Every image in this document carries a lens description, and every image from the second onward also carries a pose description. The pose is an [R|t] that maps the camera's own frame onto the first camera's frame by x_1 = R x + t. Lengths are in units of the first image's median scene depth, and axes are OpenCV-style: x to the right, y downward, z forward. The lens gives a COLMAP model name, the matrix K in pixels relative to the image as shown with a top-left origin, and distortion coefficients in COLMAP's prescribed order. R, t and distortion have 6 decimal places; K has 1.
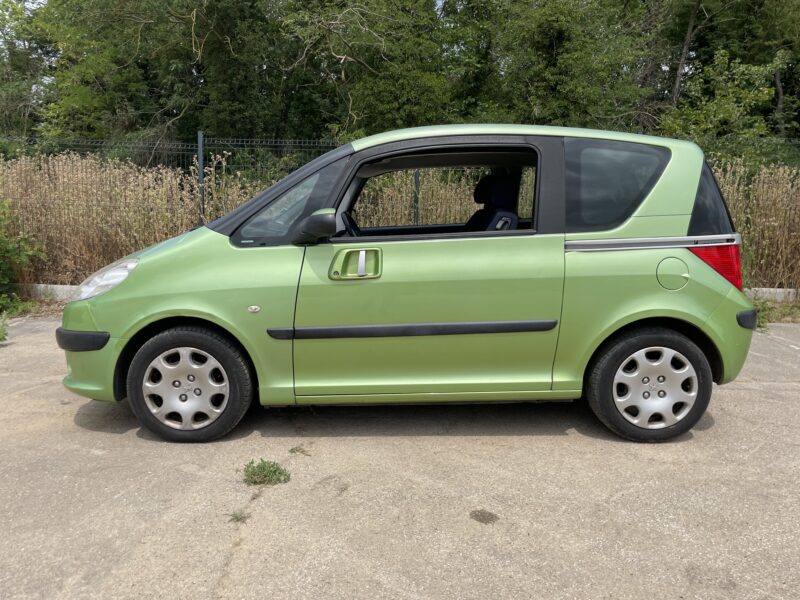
lens RADIAL K [[600.3, 0, 385.3], [0, 600.3, 298.7], [0, 0, 1]] dist [0.038589, -0.075233]
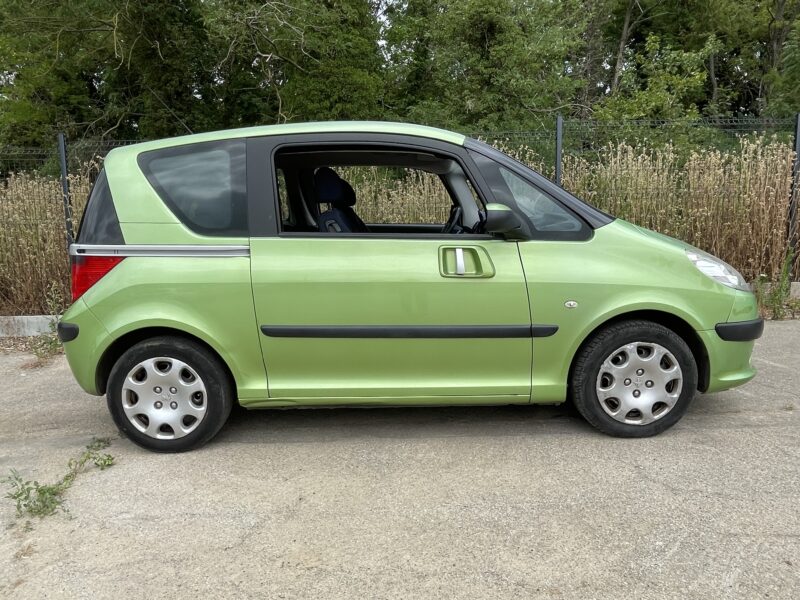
lens RADIAL K [[556.9, 0, 398.8], [0, 556.9, 310.3], [0, 0, 1]] dist [-0.039365, 0.018238]
pose [[0.997621, -0.049105, 0.048379, 0.072526], [0.047609, 0.998366, 0.031610, -0.014663], [-0.049852, -0.029232, 0.998329, 0.101234]]
